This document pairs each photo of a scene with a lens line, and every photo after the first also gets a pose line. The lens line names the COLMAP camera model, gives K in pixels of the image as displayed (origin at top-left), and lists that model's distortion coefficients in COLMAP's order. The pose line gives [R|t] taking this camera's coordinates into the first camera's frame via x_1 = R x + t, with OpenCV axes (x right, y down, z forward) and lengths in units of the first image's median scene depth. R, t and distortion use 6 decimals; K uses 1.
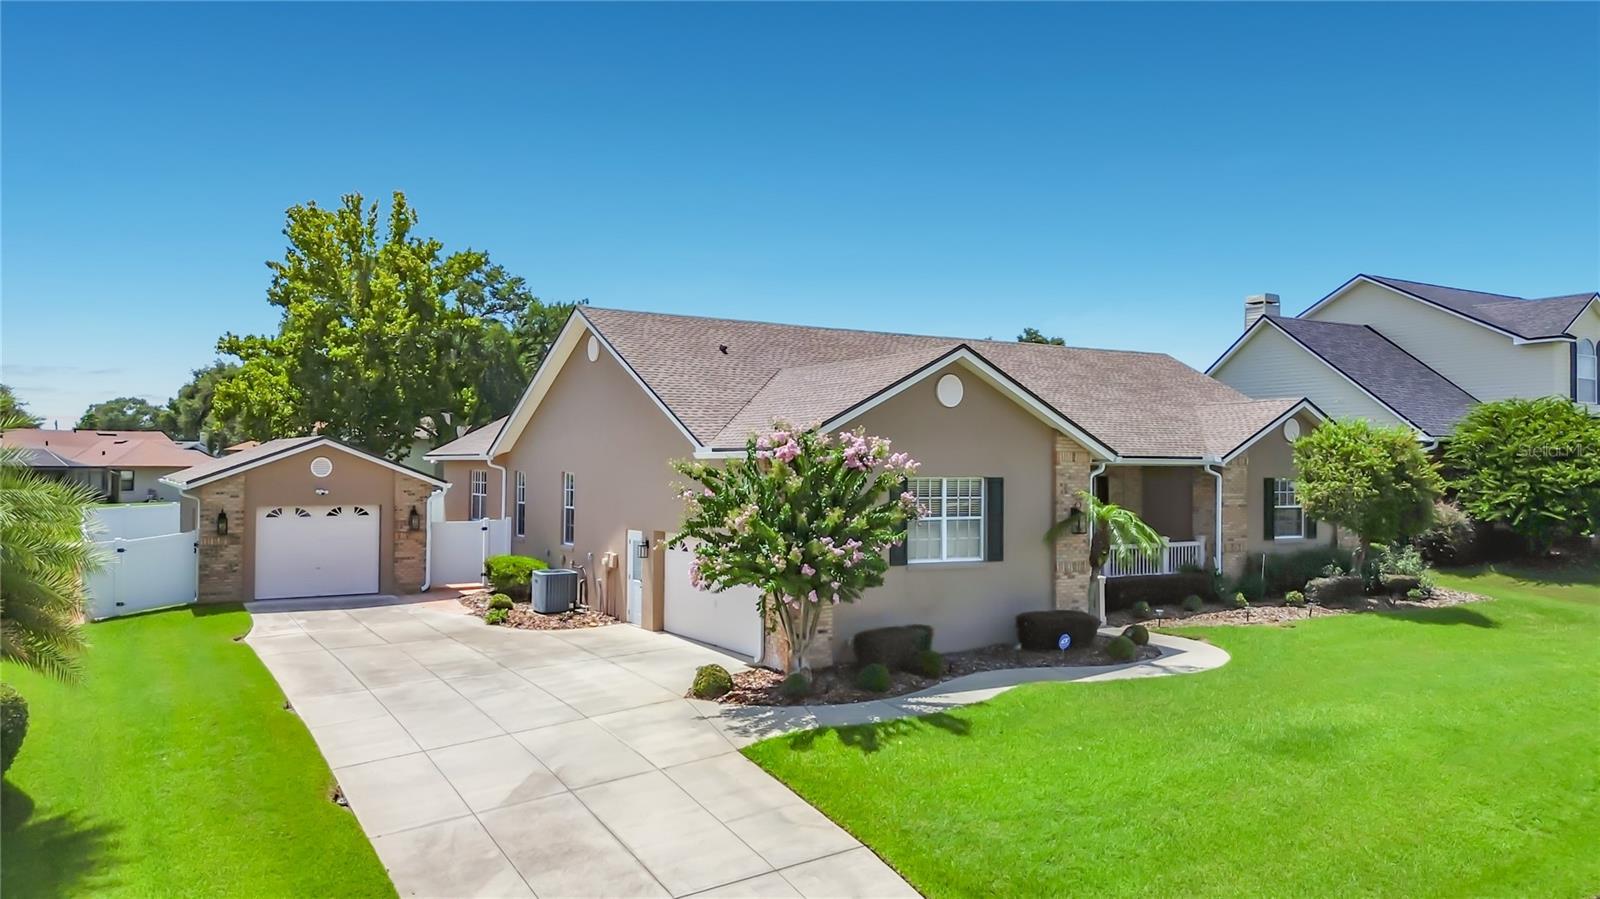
lens RADIAL K [[1145.3, 0, 787.4], [0, 1145.3, 452.3], [0, 0, 1]] dist [0.043652, -0.050816]
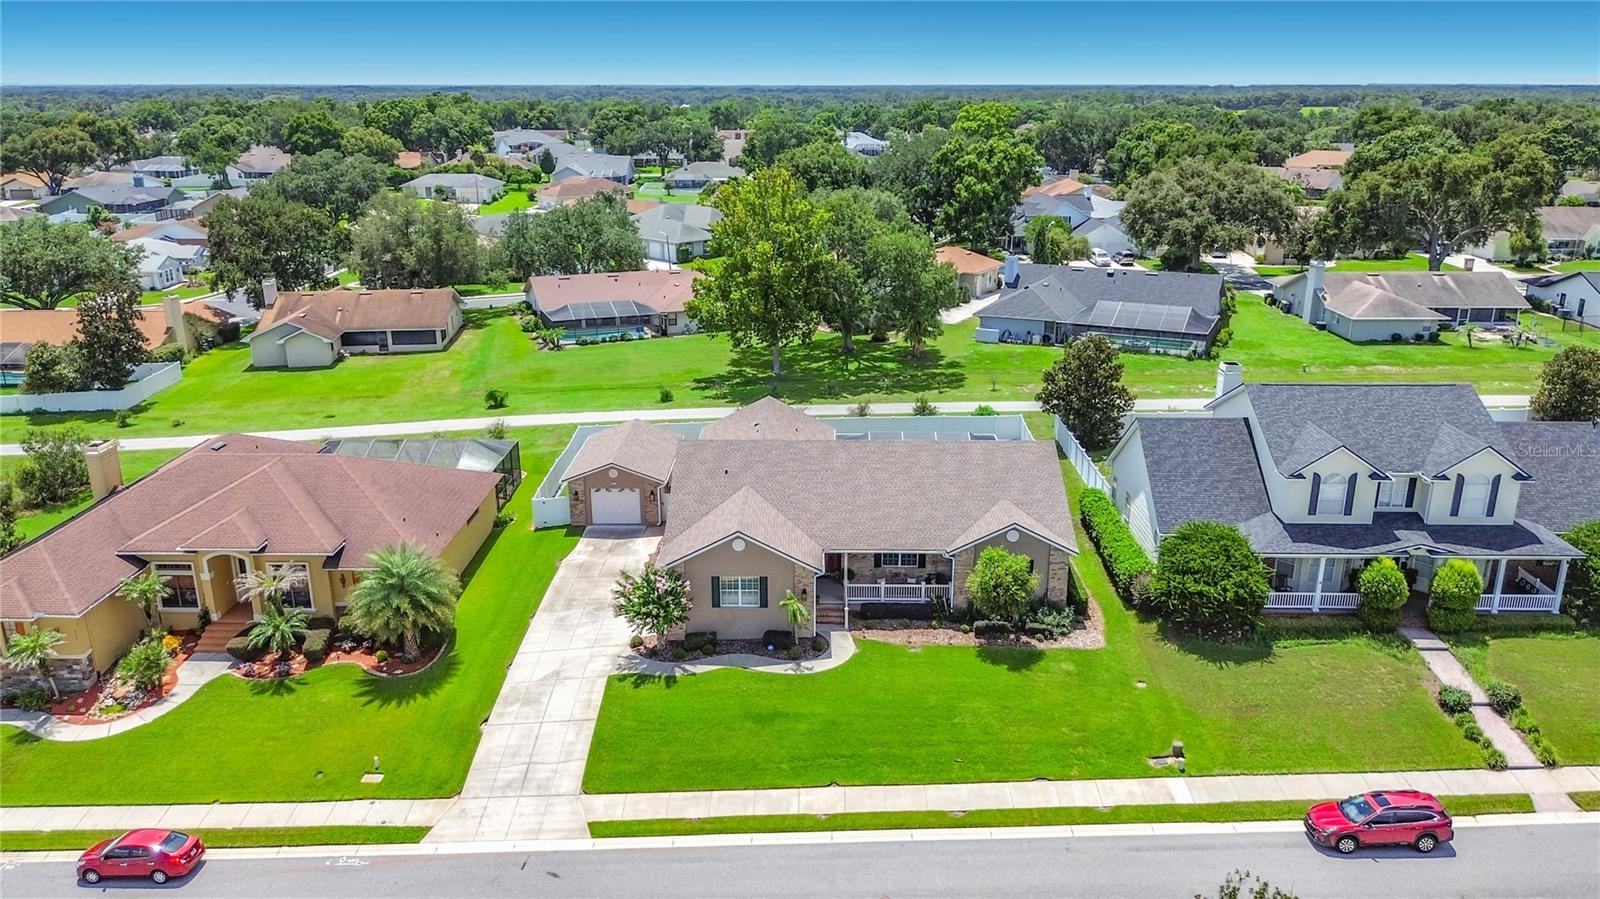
lens RADIAL K [[1145.3, 0, 794.5], [0, 1145.3, 440.0], [0, 0, 1]] dist [0.043652, -0.050816]
pose [[0.846289, 0.145400, -0.512497, 1.433347], [0.017143, 0.954101, 0.298995, -0.978117], [0.532448, -0.261822, 0.804953, -0.860097]]
